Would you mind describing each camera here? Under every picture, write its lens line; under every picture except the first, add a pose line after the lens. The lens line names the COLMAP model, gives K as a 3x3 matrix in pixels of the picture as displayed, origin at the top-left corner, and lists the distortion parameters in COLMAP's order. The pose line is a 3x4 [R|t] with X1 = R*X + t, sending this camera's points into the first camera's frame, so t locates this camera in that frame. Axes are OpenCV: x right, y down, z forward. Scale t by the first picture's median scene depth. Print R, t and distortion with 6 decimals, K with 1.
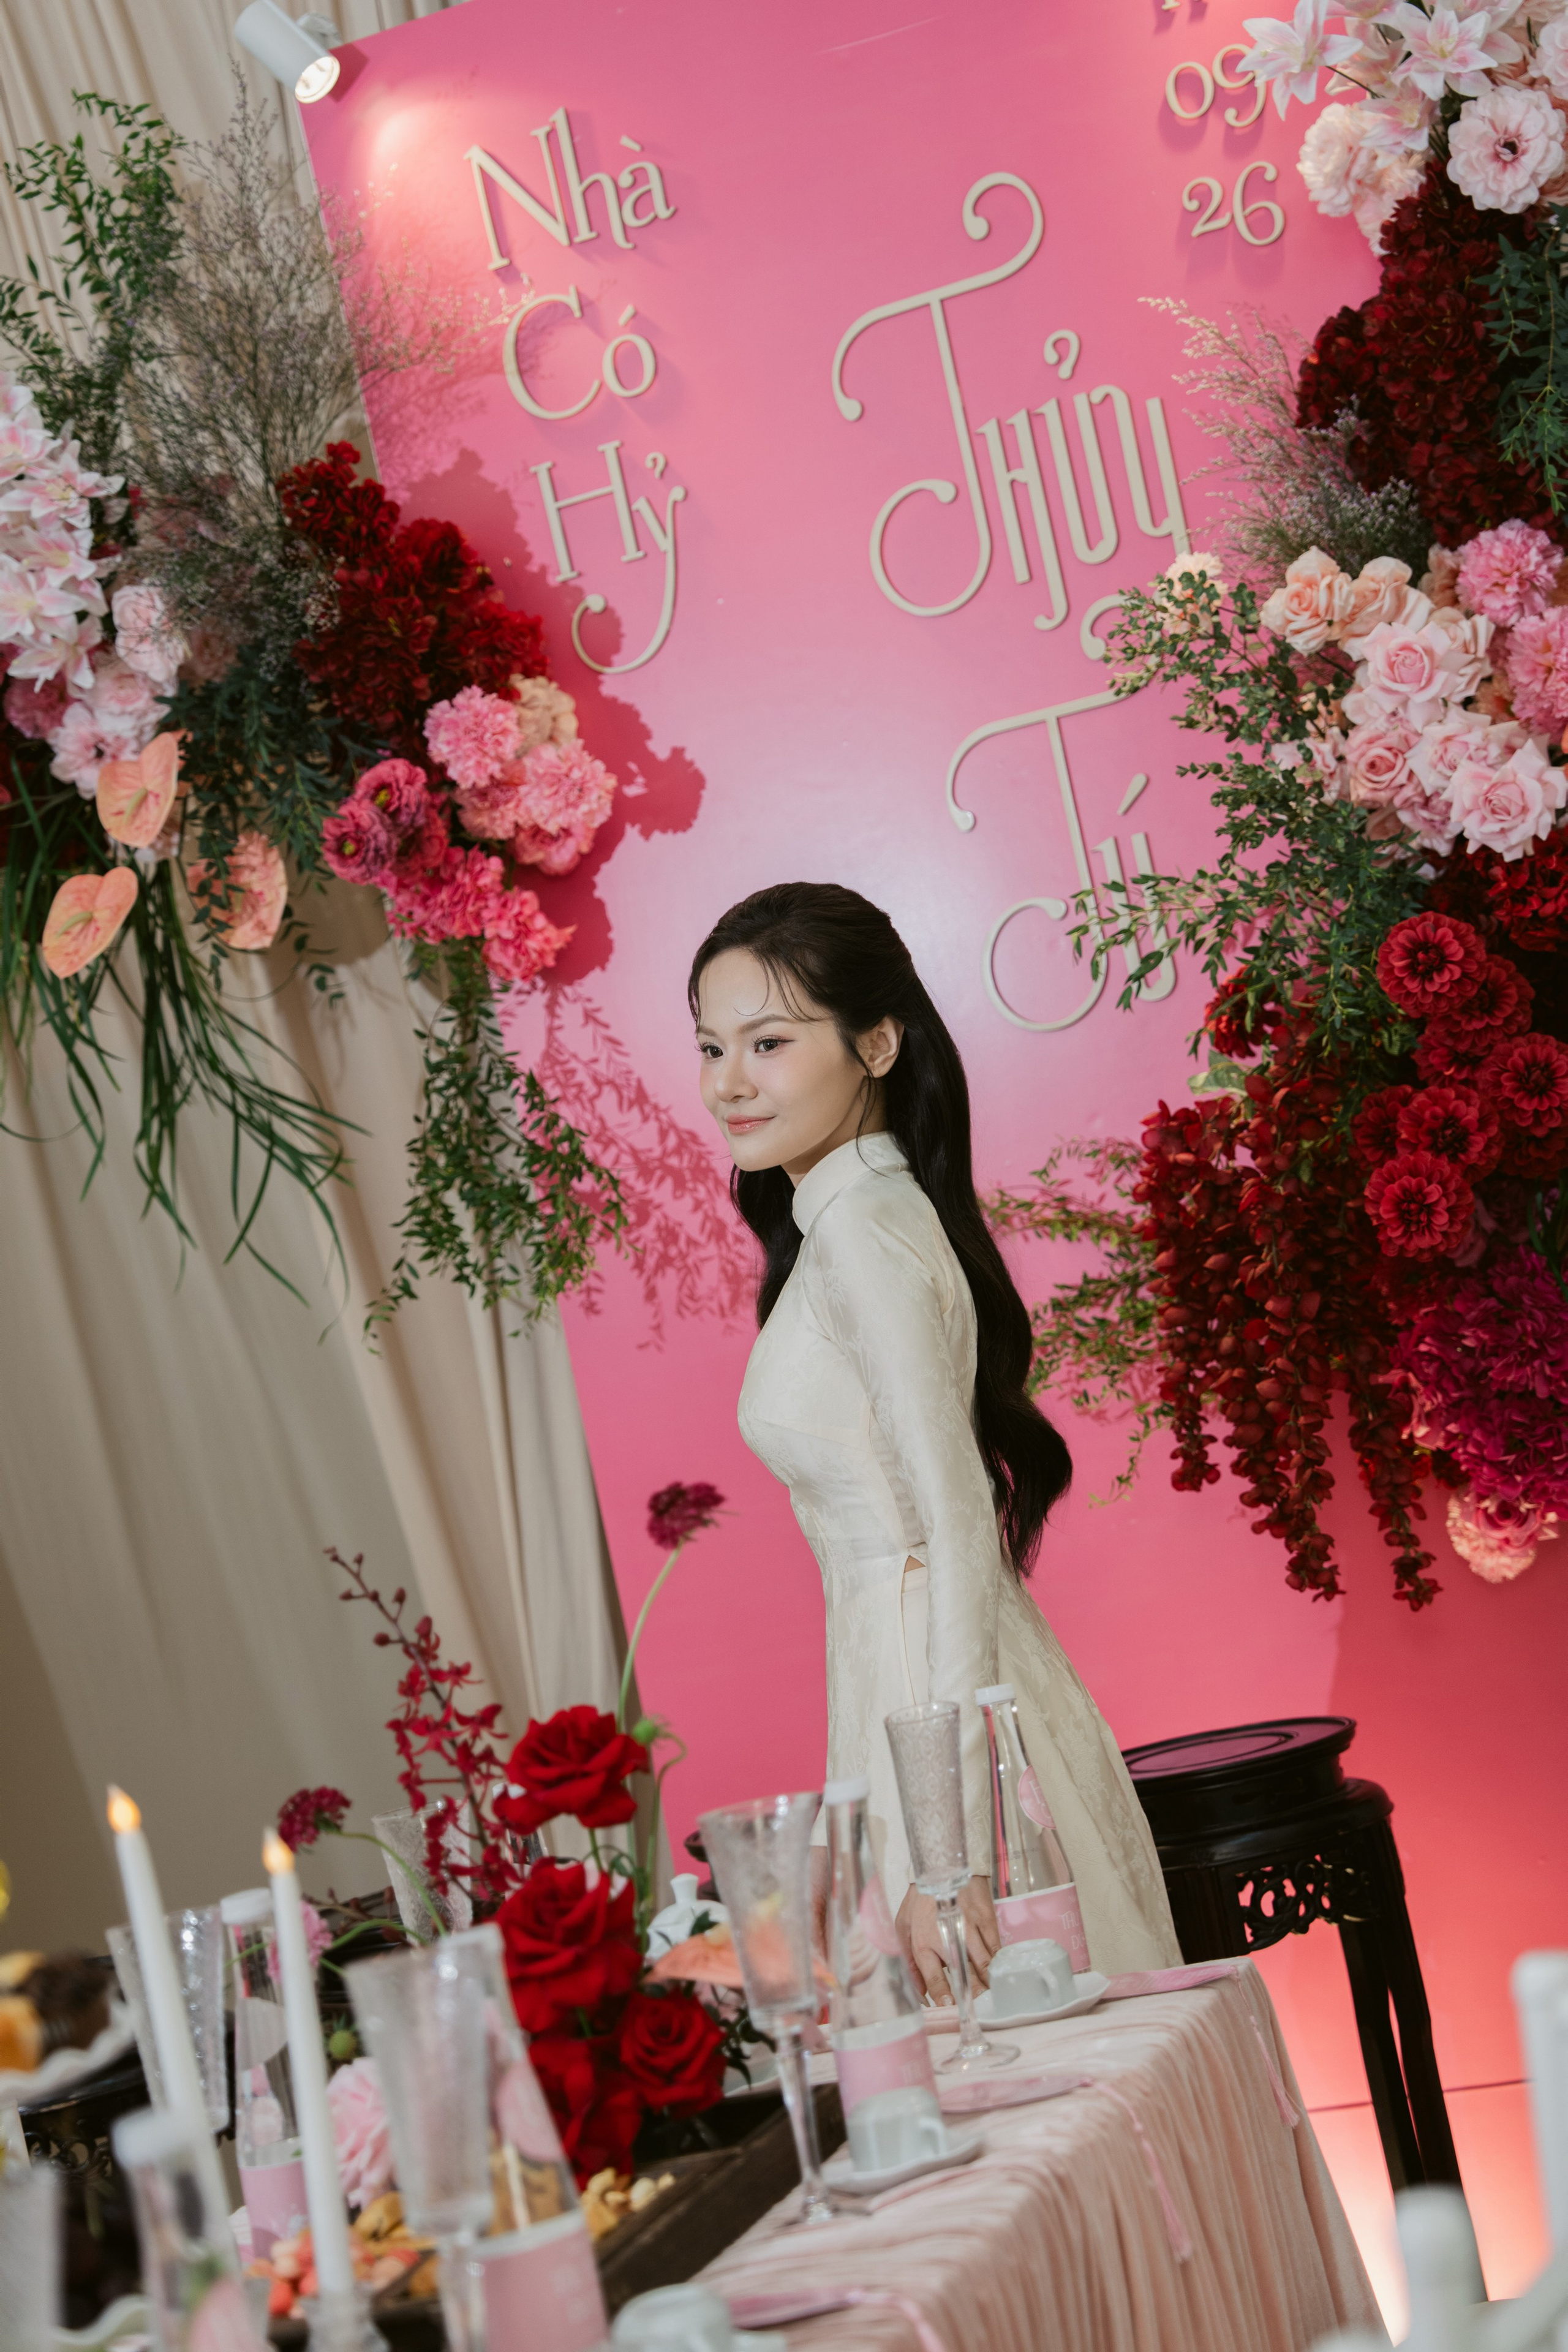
lens RADIAL K [[4136.0, 0, 818.8], [0, 4136.0, 1130.8], [0, 0, 1]] dist [0.368380, 0.000000]
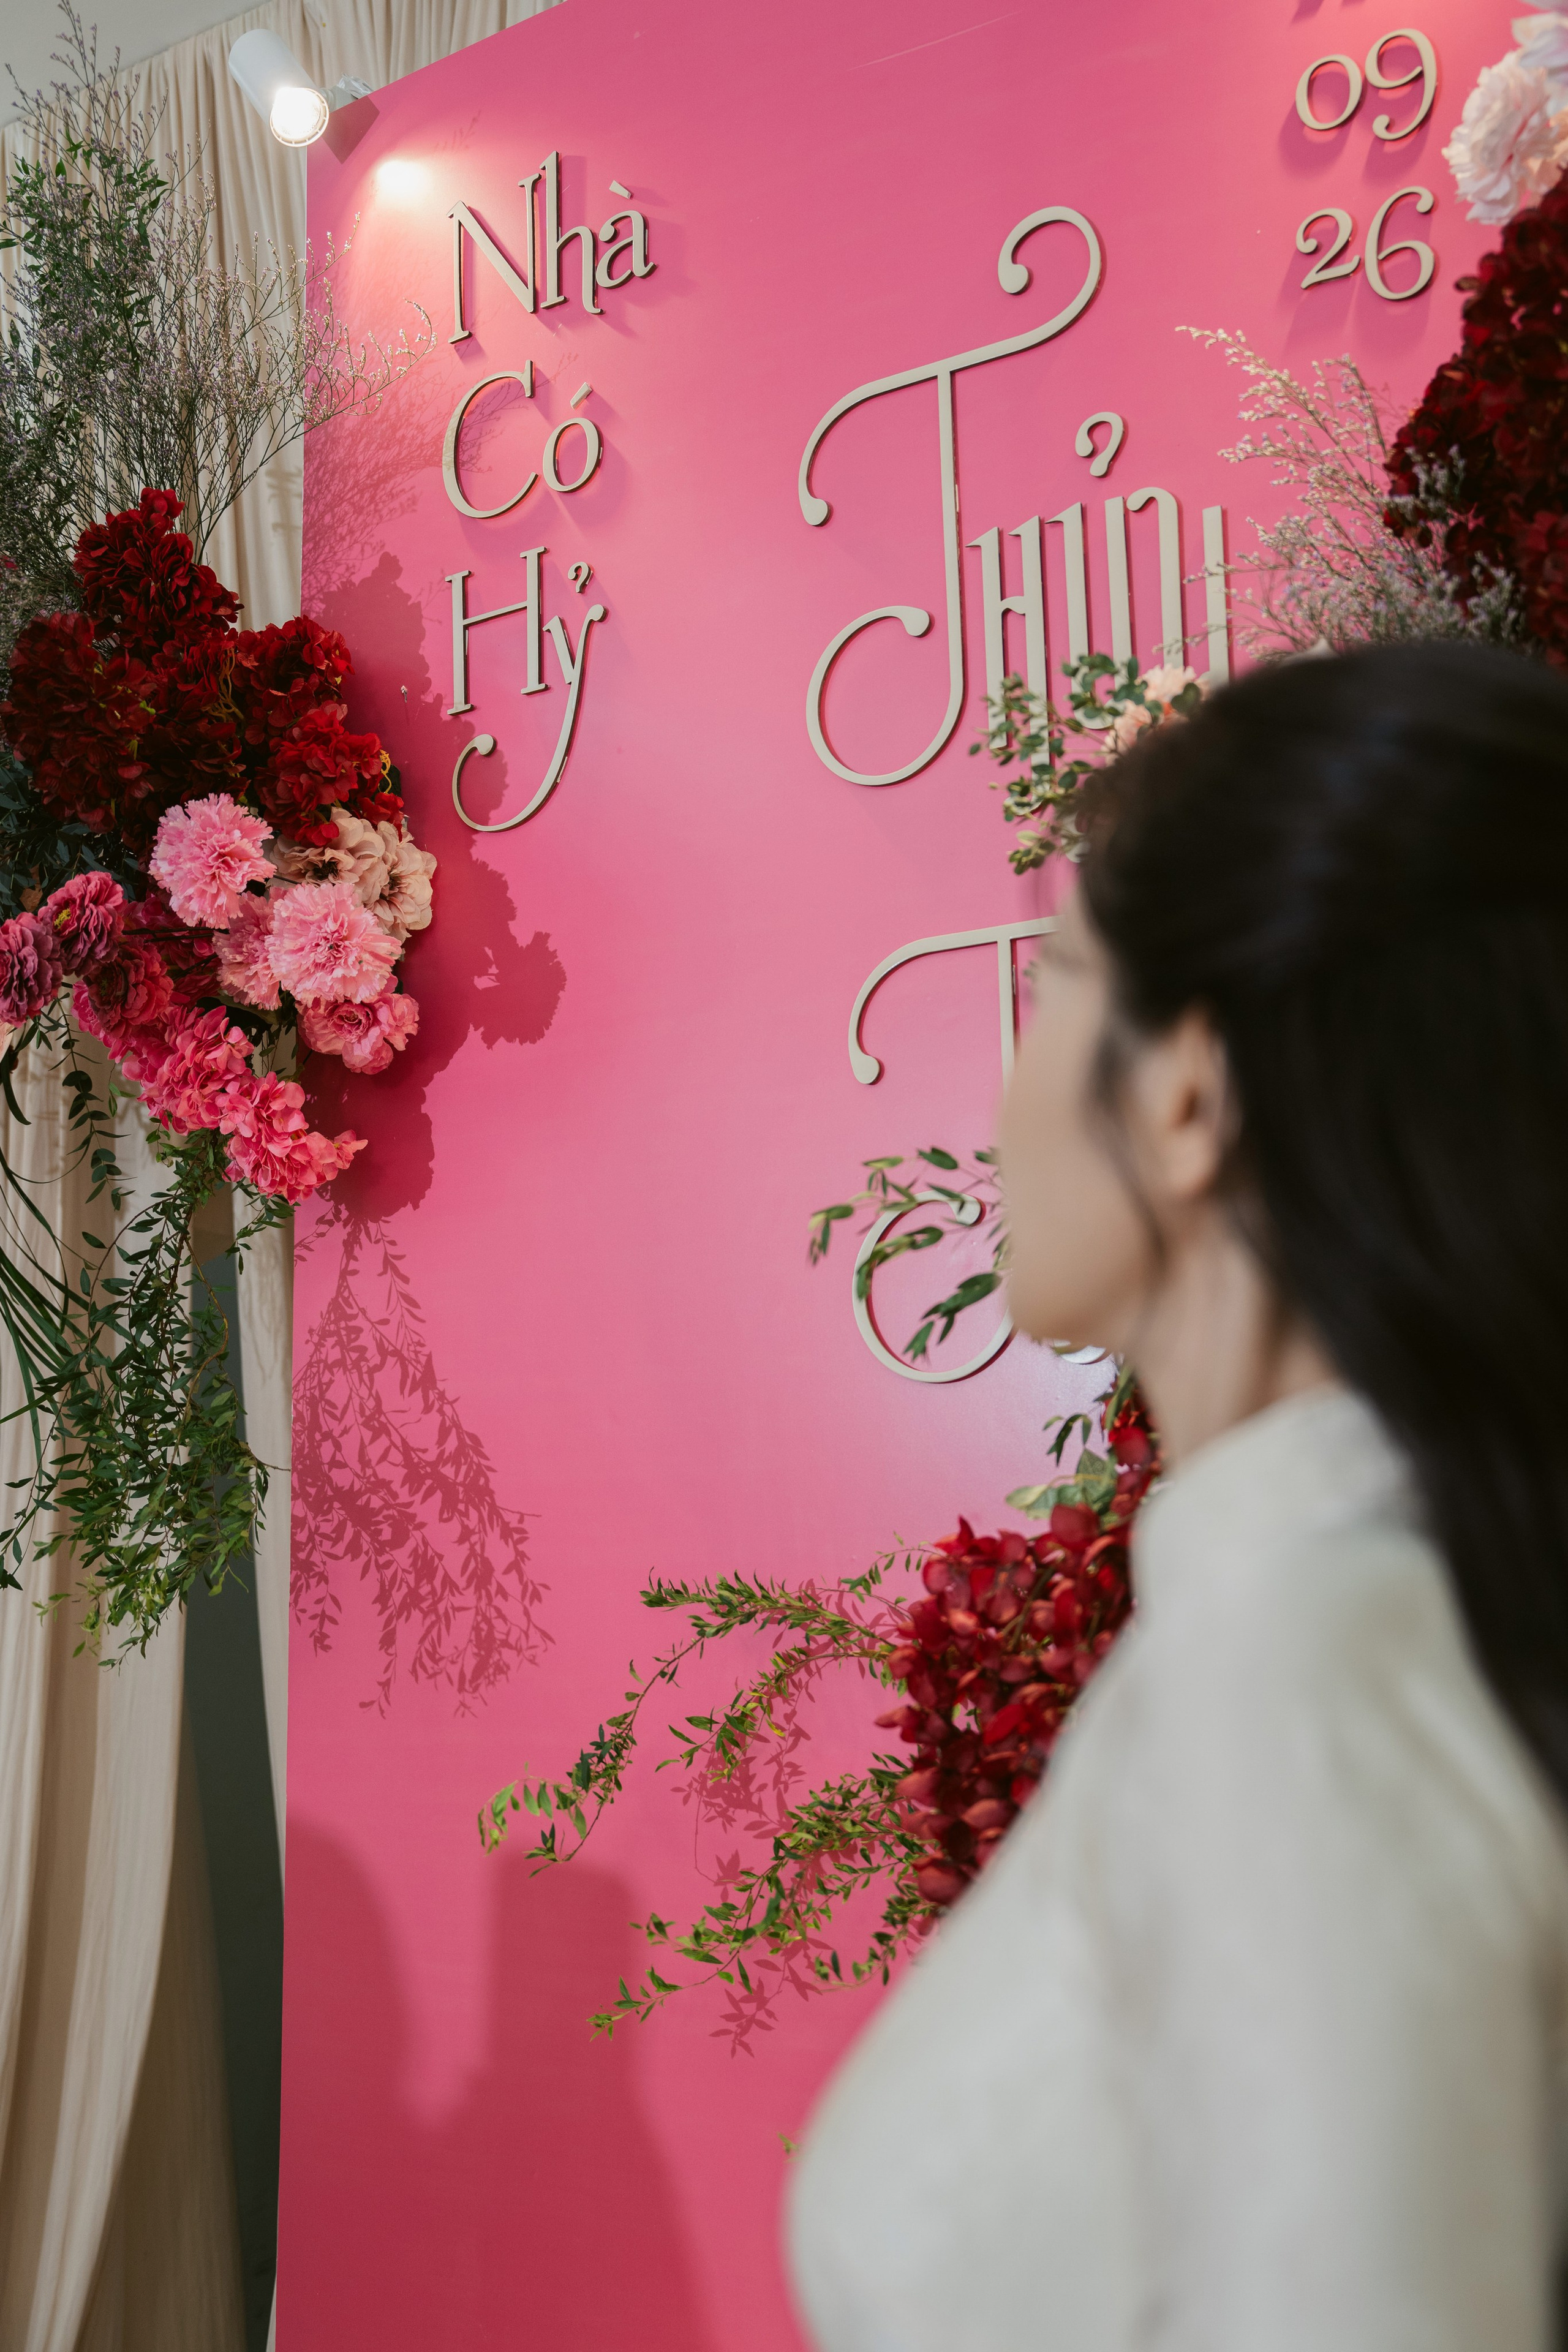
lens RADIAL K [[2551.6, 0, 630.4], [0, 2551.6, 1183.8], [0, 0, 1]] dist [-0.010139, 0.000000]
pose [[0.934977, 0.148004, -0.322355, 0.143106], [-0.176500, 0.982417, -0.060869, -0.022411], [0.307678, 0.113807, 0.944660, 0.589160]]
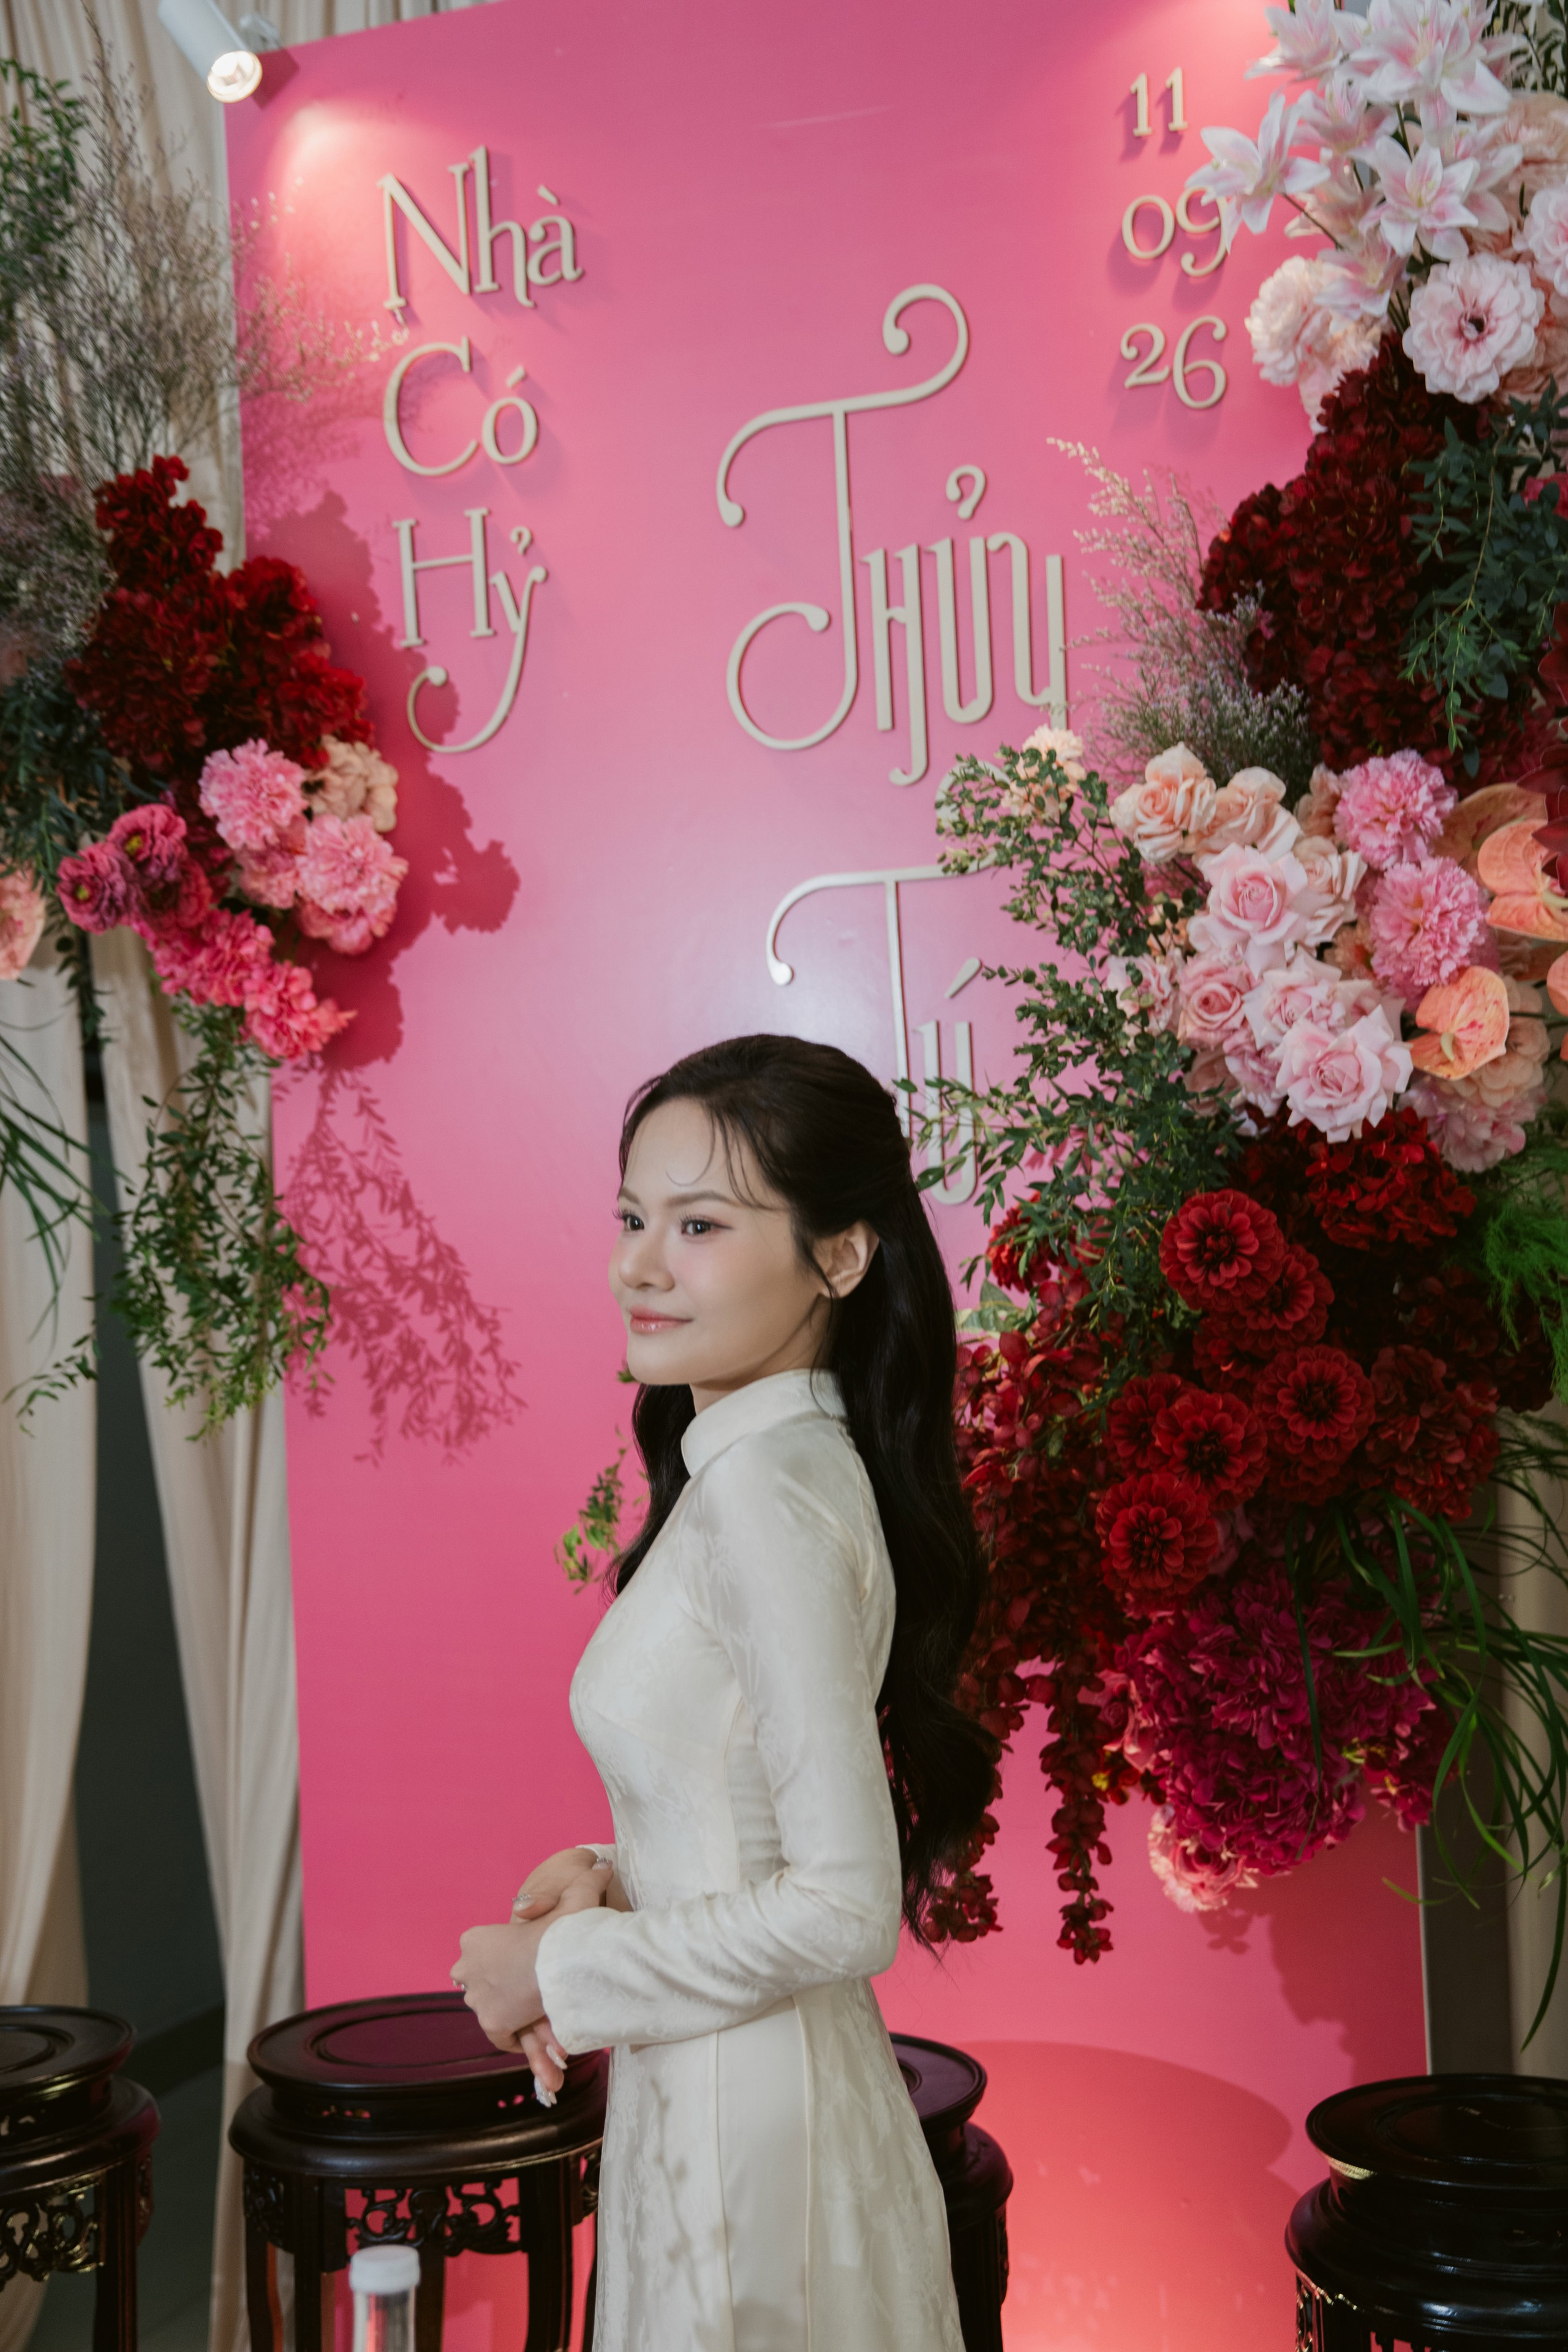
lens RADIAL K [[2794.2, 0, 790.7], [0, 2794.2, 1211.7], [0, 0, 1]] dist [0.087854, 0.000000]
pose [[0.984945, 0.169748, -0.032688, 0.068517], [-0.168008, 0.984508, 0.050164, -0.054763], [0.040697, -0.043917, 0.998206, 0.380813]]
